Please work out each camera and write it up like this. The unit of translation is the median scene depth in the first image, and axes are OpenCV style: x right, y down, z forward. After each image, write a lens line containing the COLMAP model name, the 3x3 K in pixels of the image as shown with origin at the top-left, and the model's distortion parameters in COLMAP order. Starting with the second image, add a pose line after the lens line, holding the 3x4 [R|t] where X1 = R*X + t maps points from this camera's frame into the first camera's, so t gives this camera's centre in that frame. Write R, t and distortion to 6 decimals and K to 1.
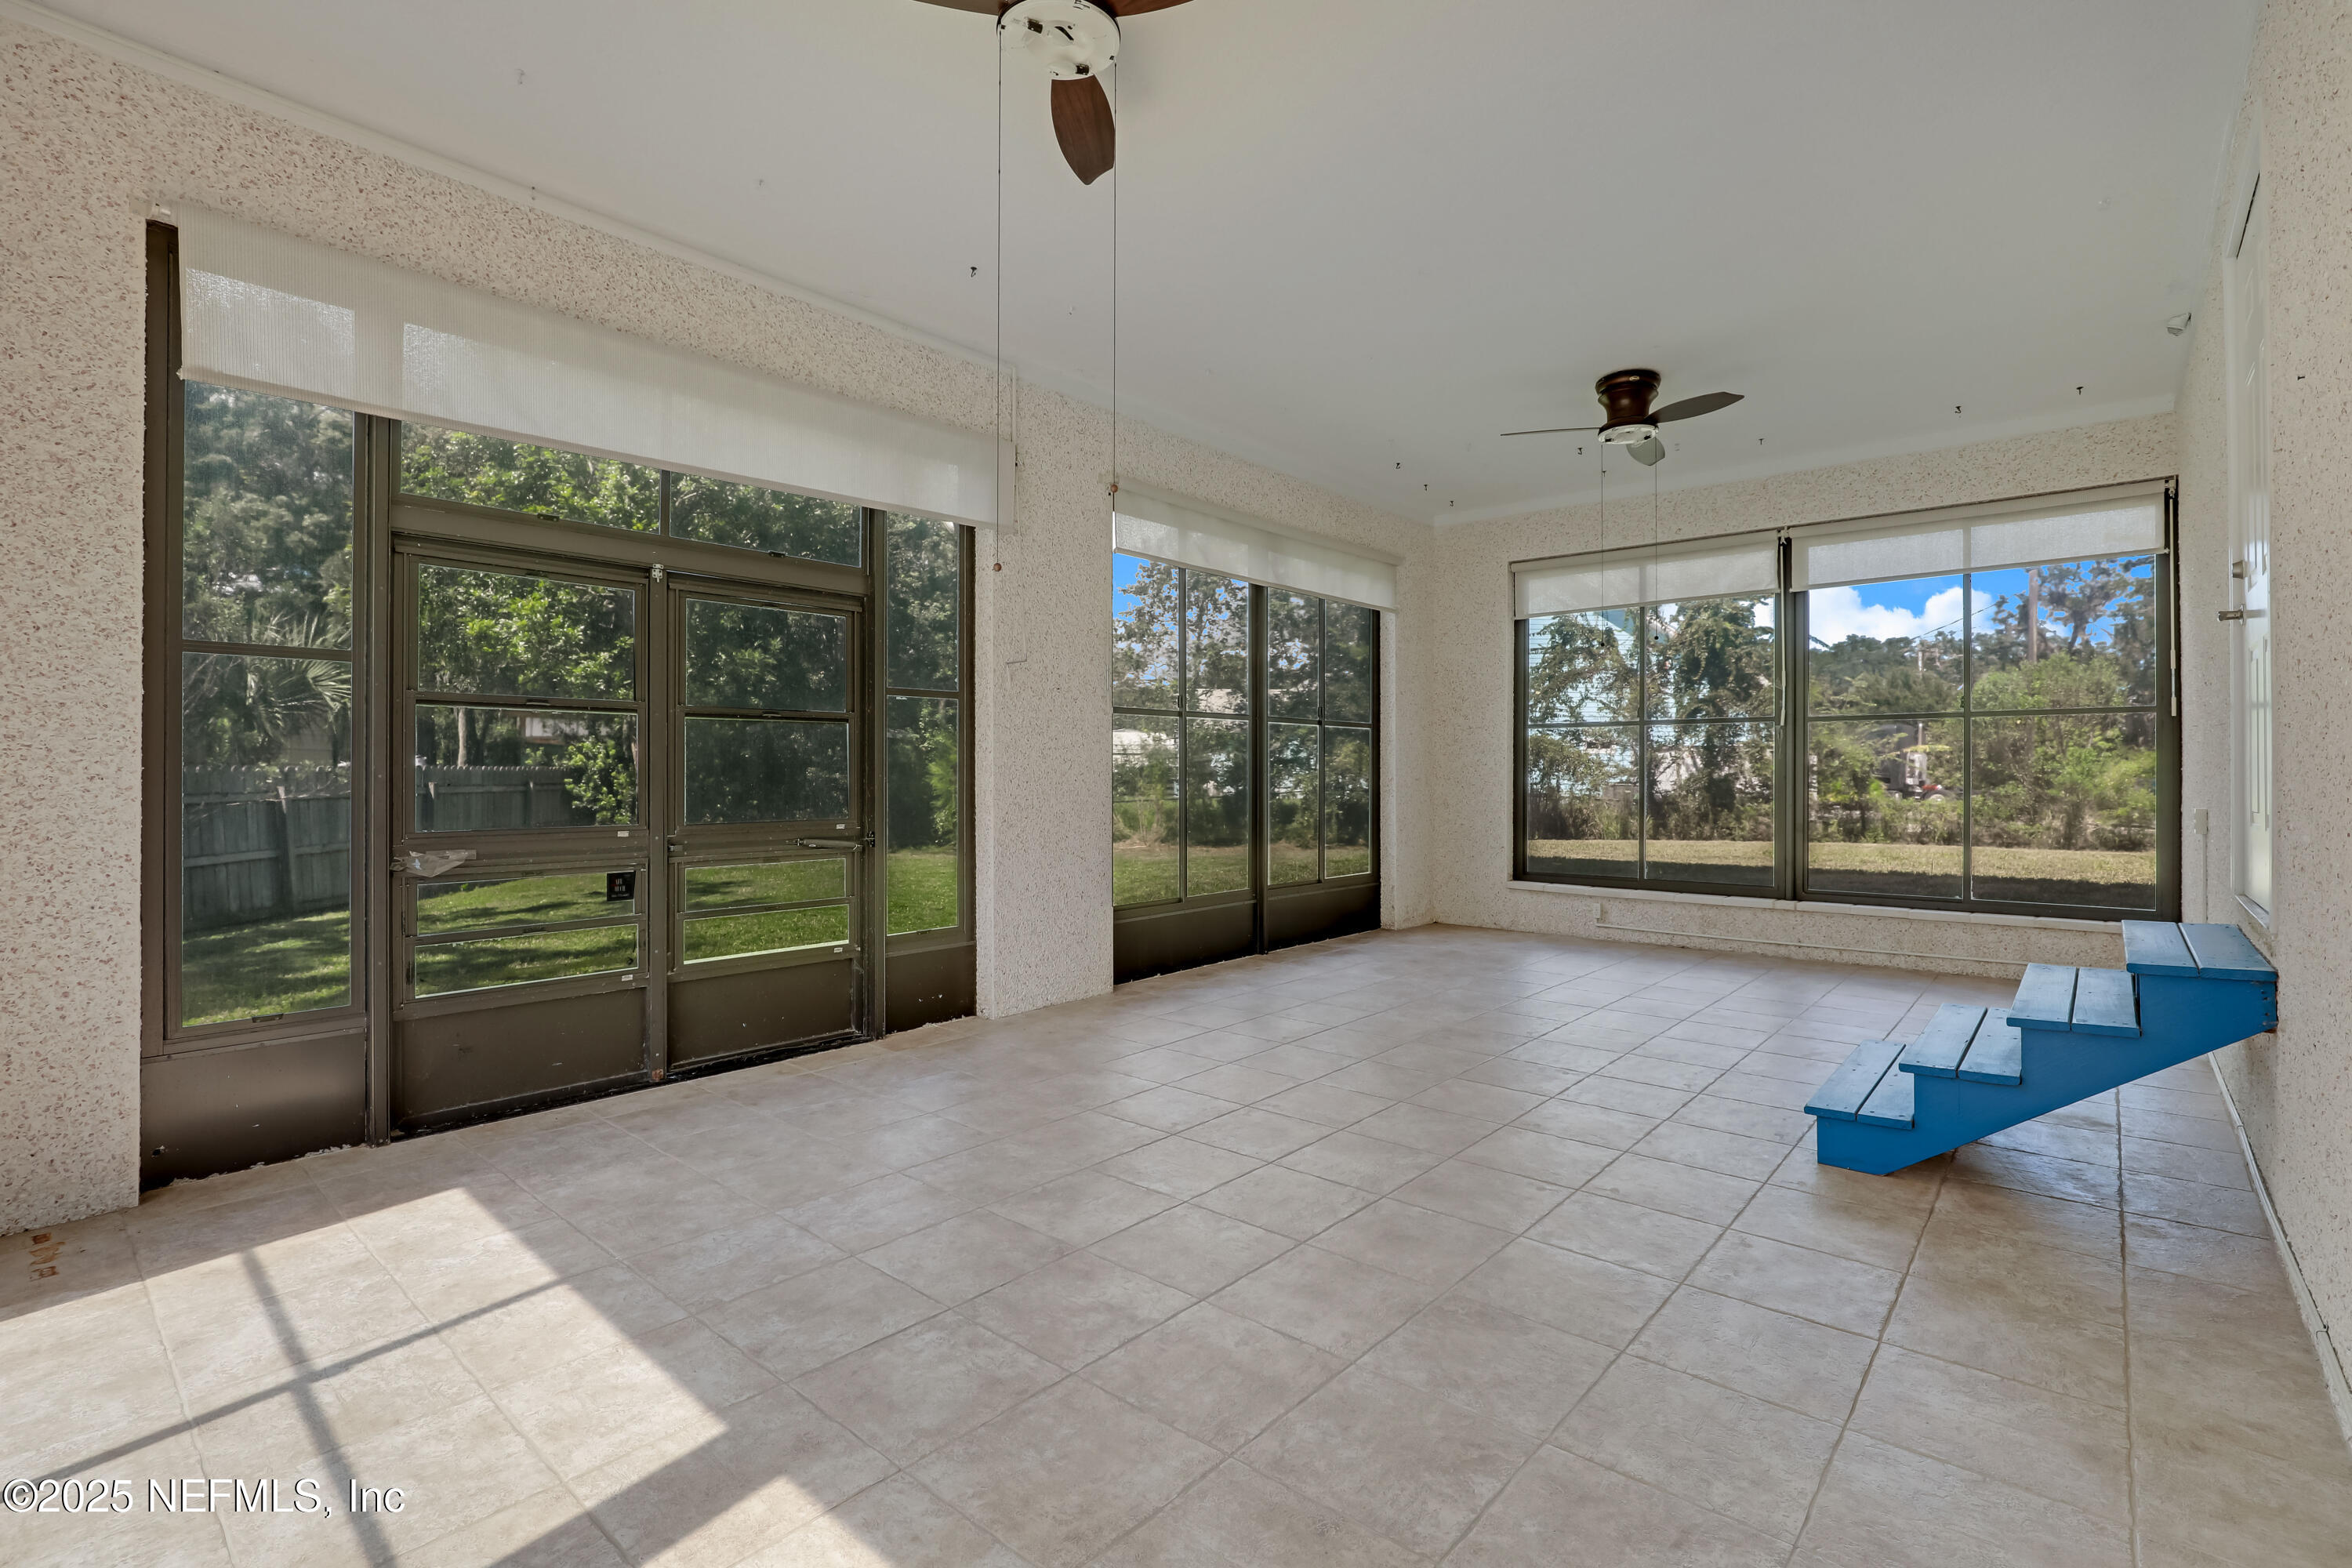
lens RADIAL K [[1067.5, 0, 1171.5], [0, 1067.5, 783.1], [0, 0, 1]] dist [-0.016648, 0.000376]
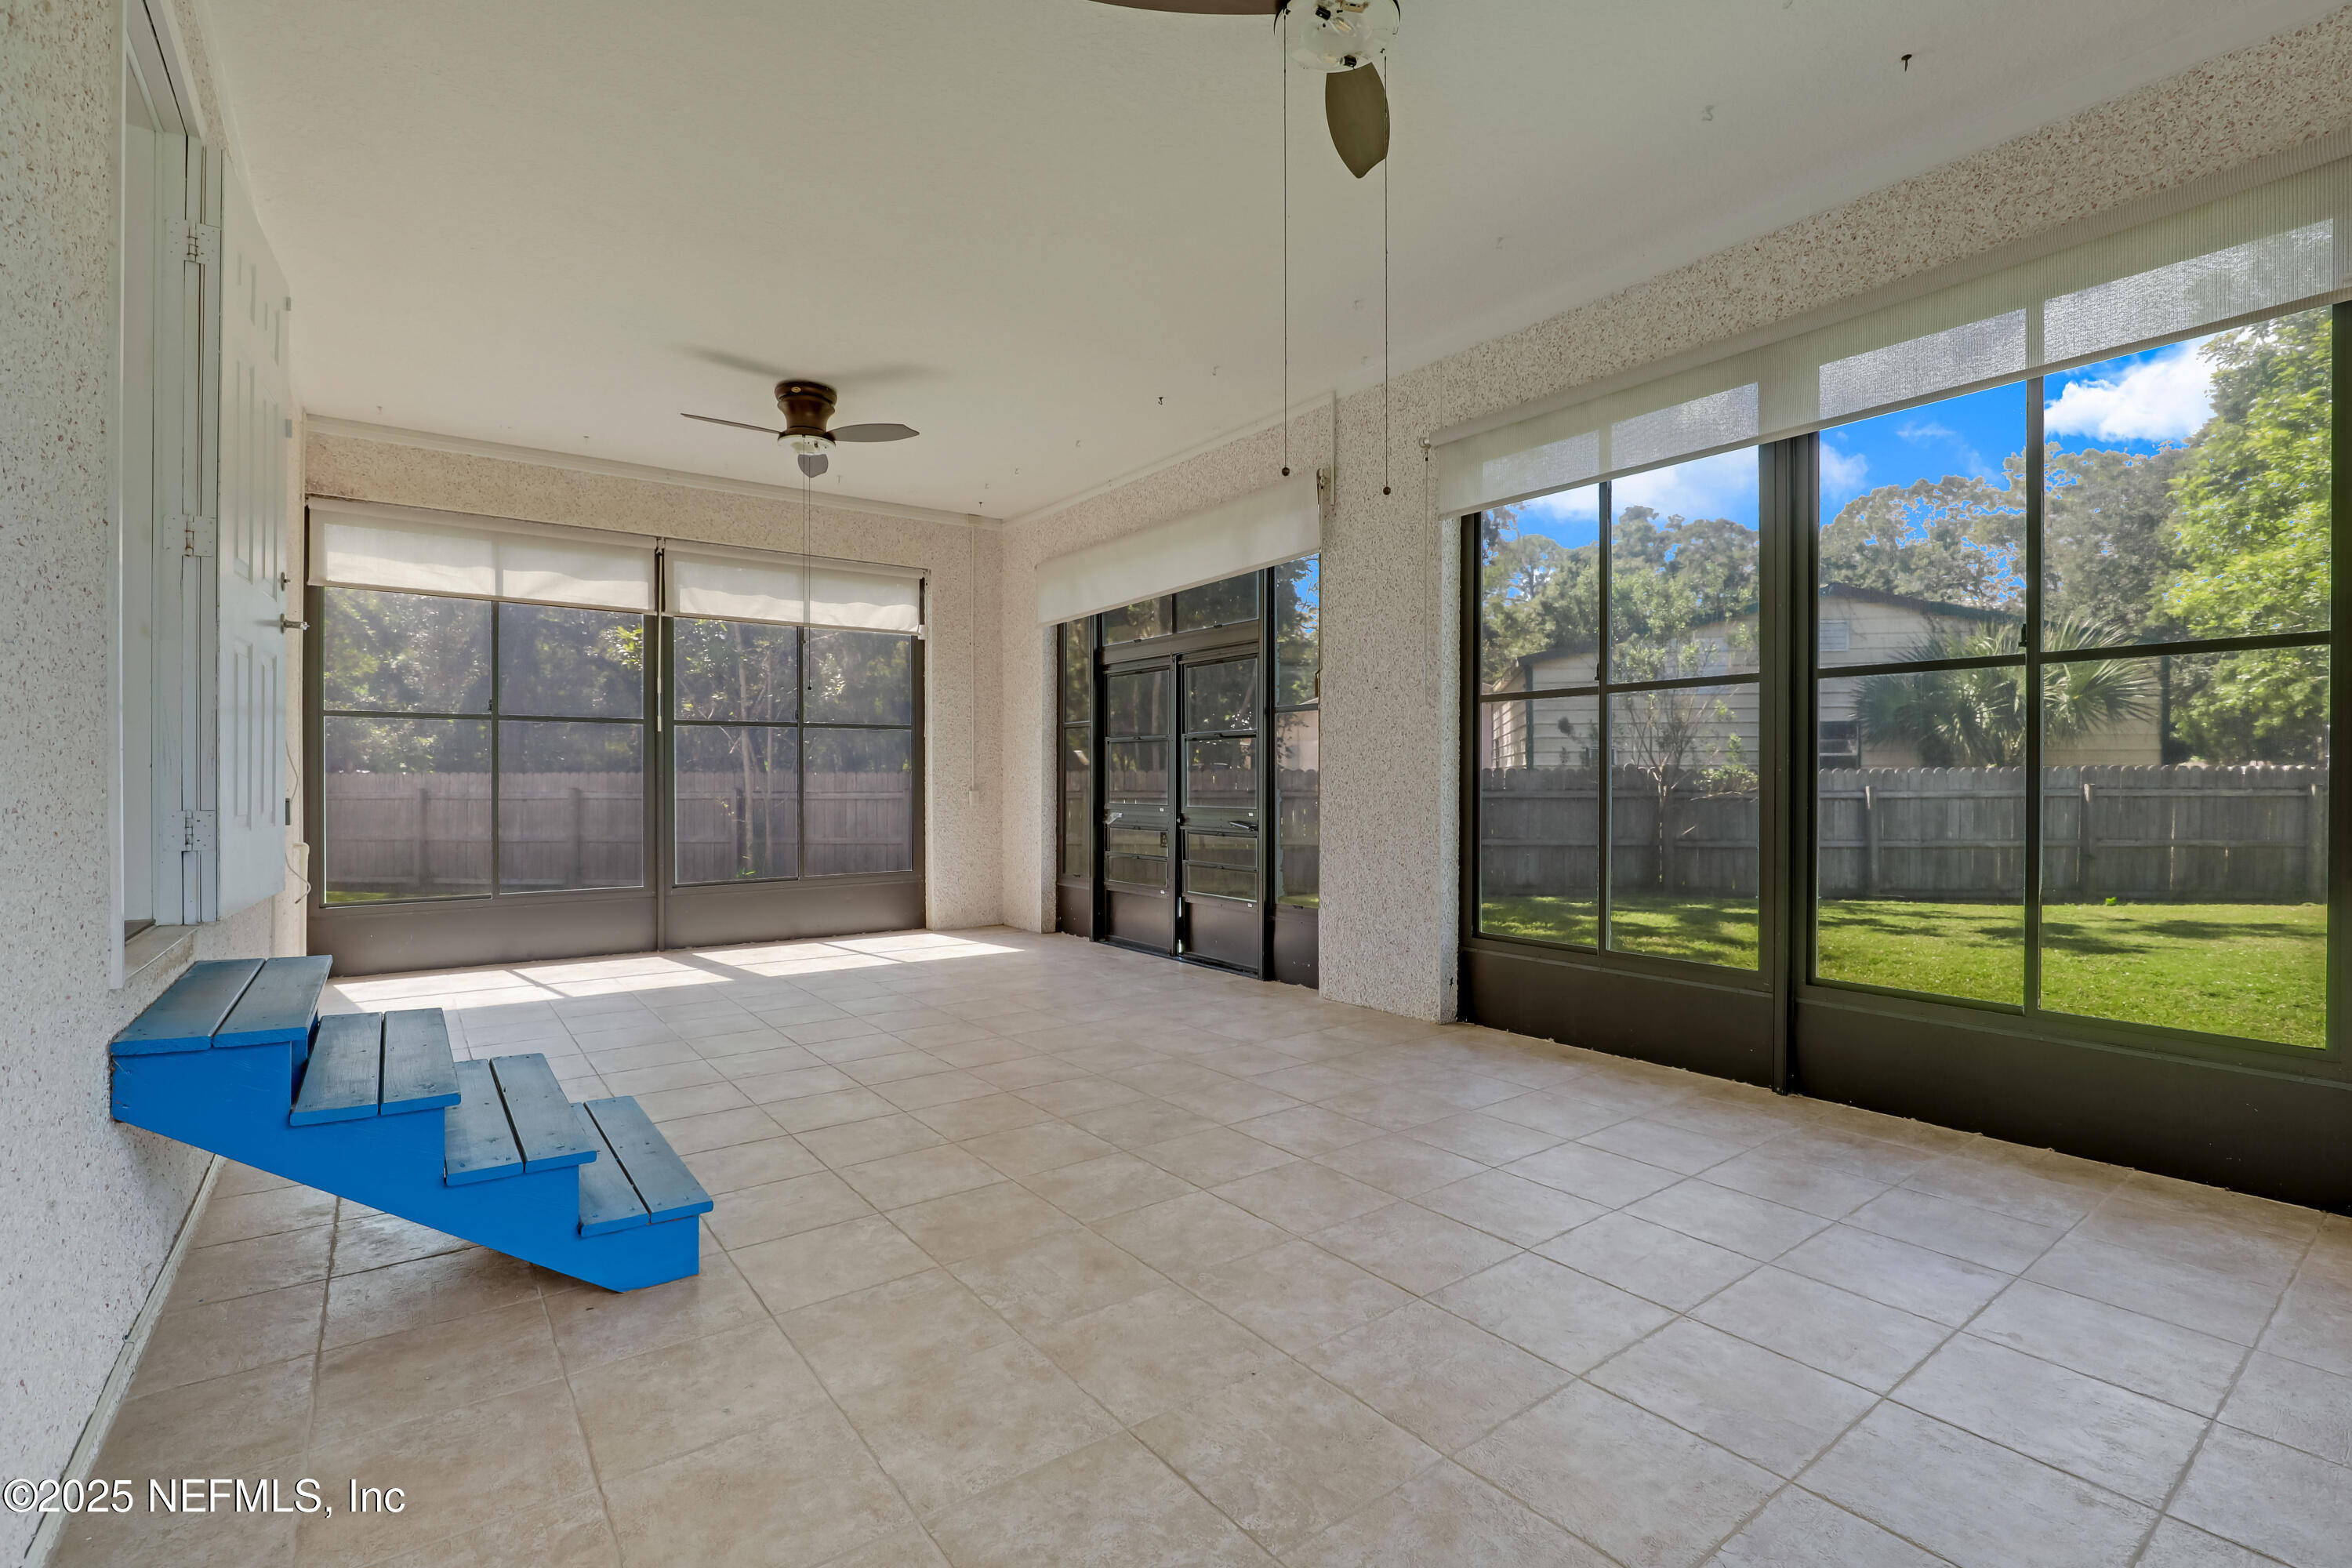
lens RADIAL K [[1067.5, 0, 1171.5], [0, 1067.5, 783.1], [0, 0, 1]] dist [-0.016648, 0.000376]
pose [[-0.211010, 0.003913, -0.977476, 1.503912], [-0.006098, 0.999967, 0.005319, -0.006473], [0.977465, 0.007083, -0.210979, 1.740039]]
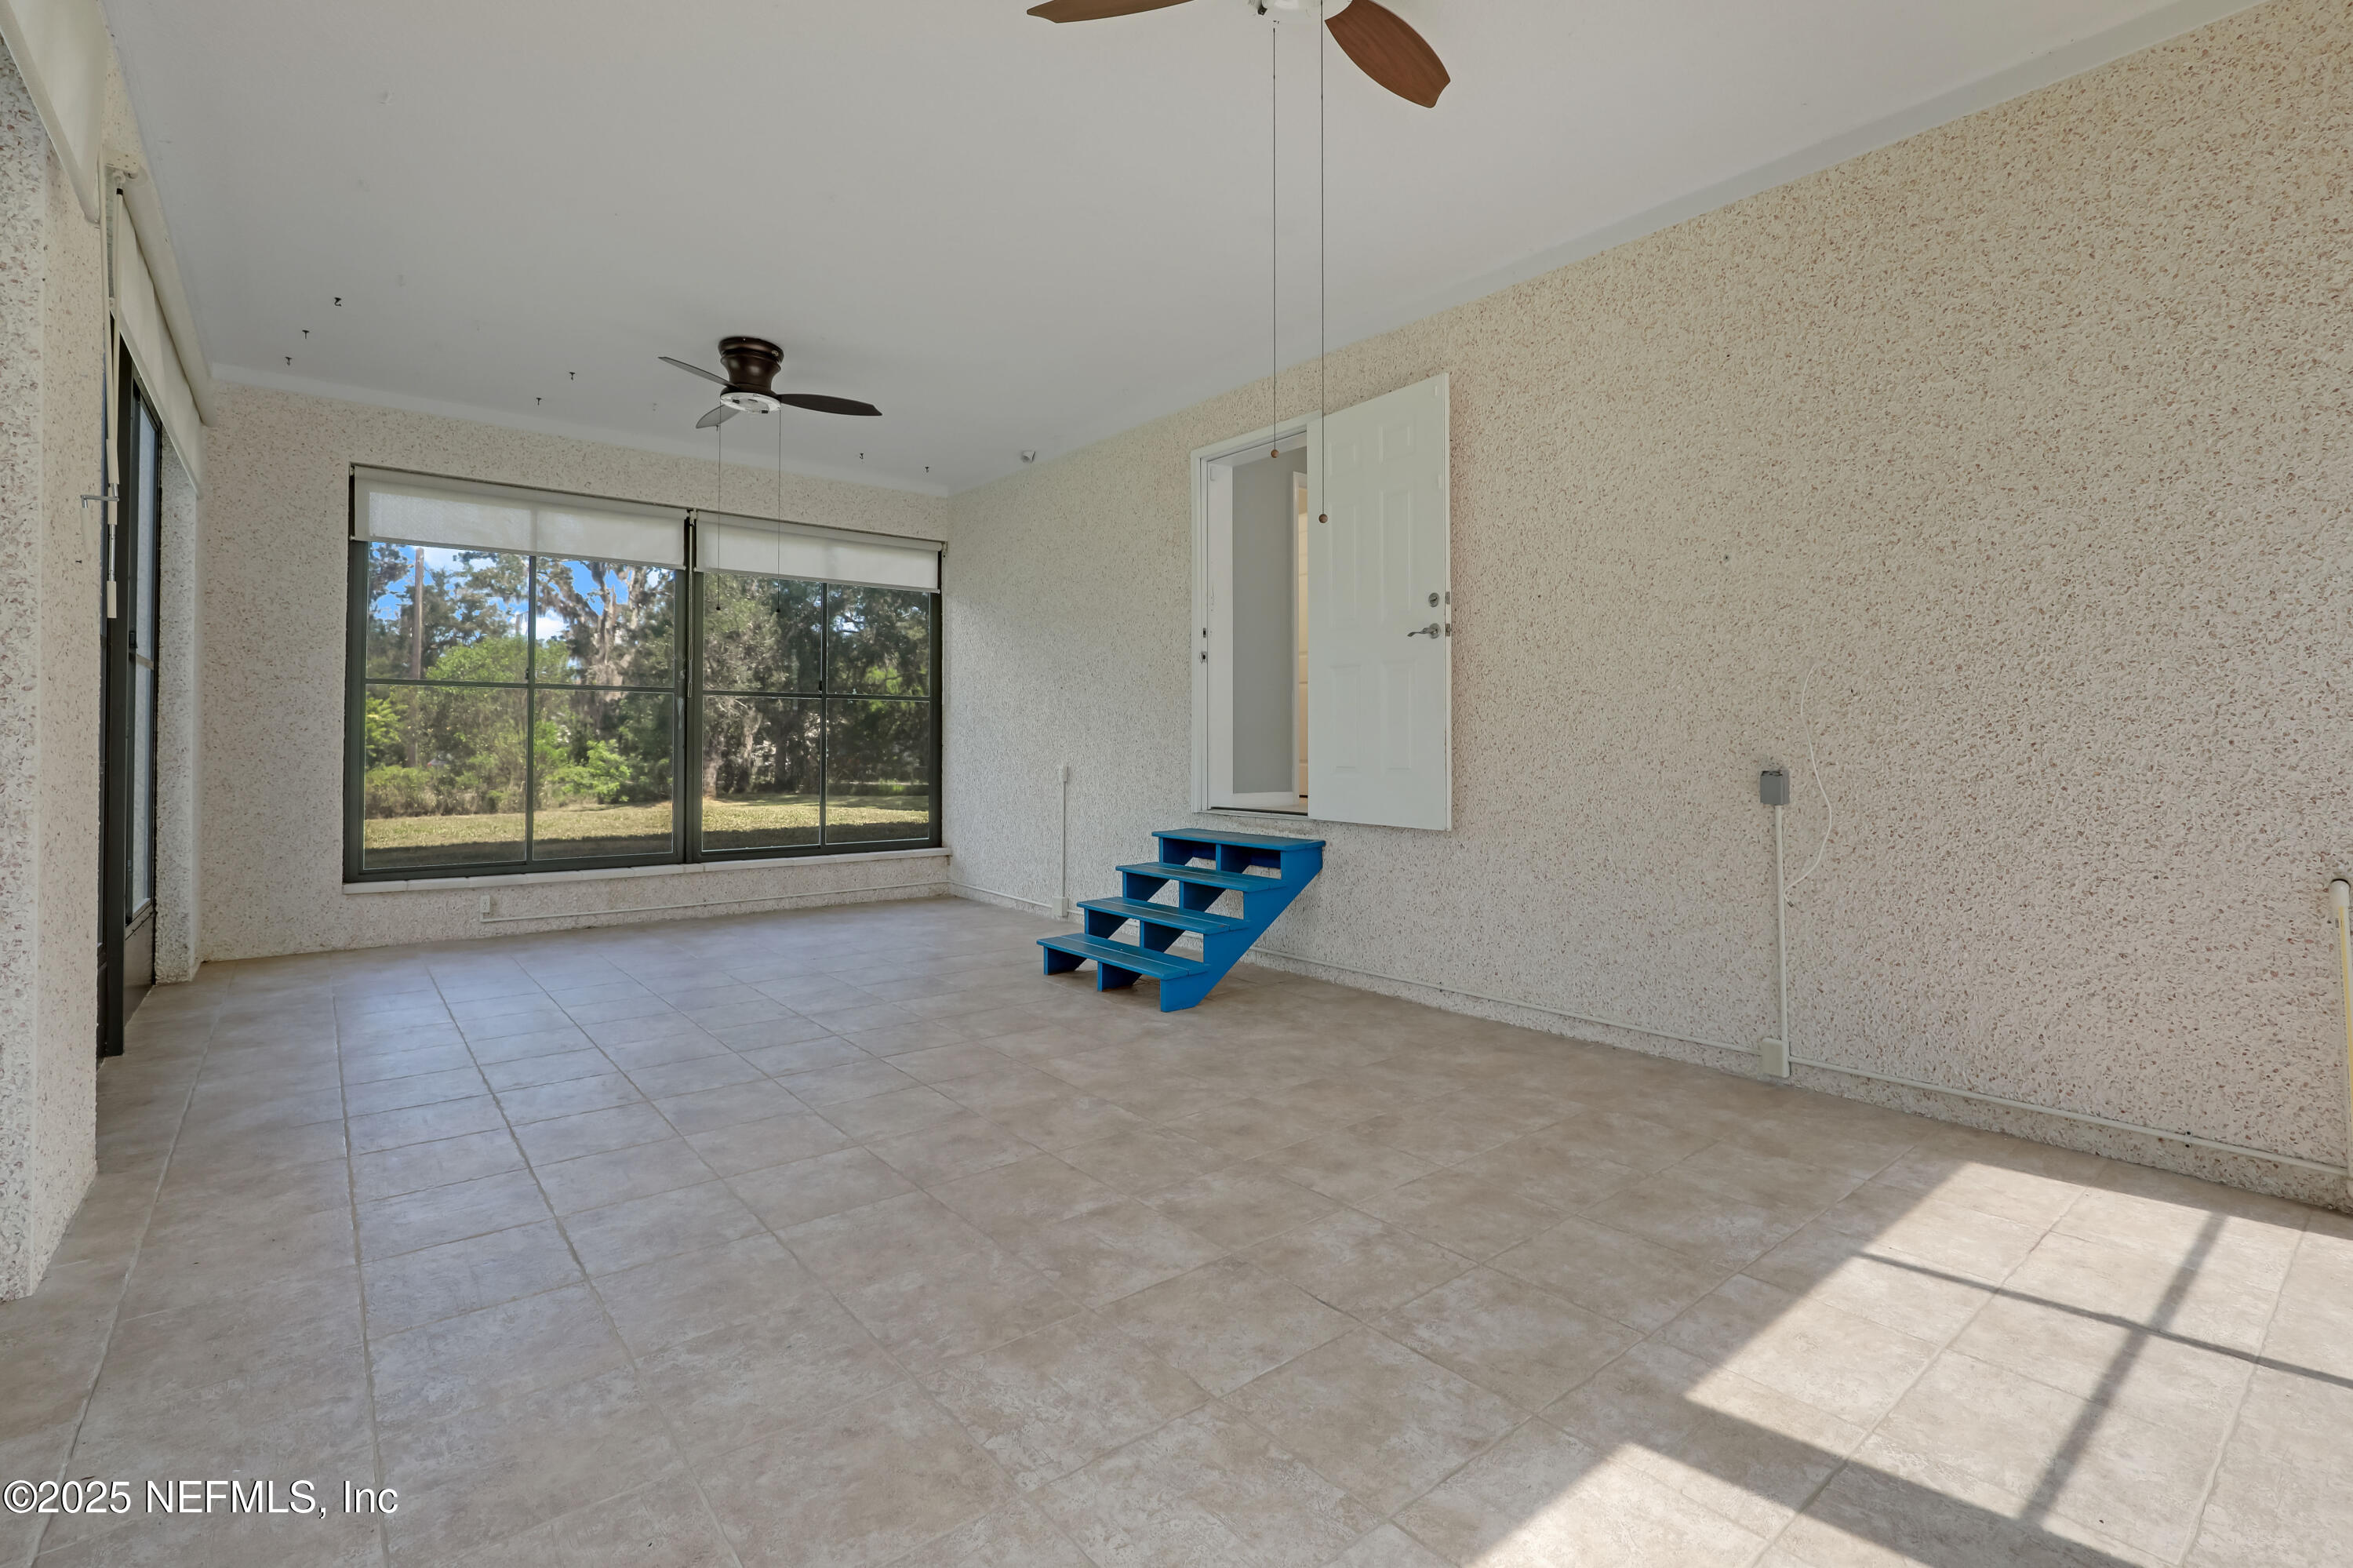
lens RADIAL K [[1081.0, 0, 1182.1], [0, 1081.0, 766.6], [0, 0, 1]] dist [-0.022396, 0.004799]
pose [[0.159486, -0.017101, 0.987052, -0.843056], [0.005526, 0.999850, 0.016430, -0.002630], [-0.987185, 0.002834, 0.159556, 0.742767]]
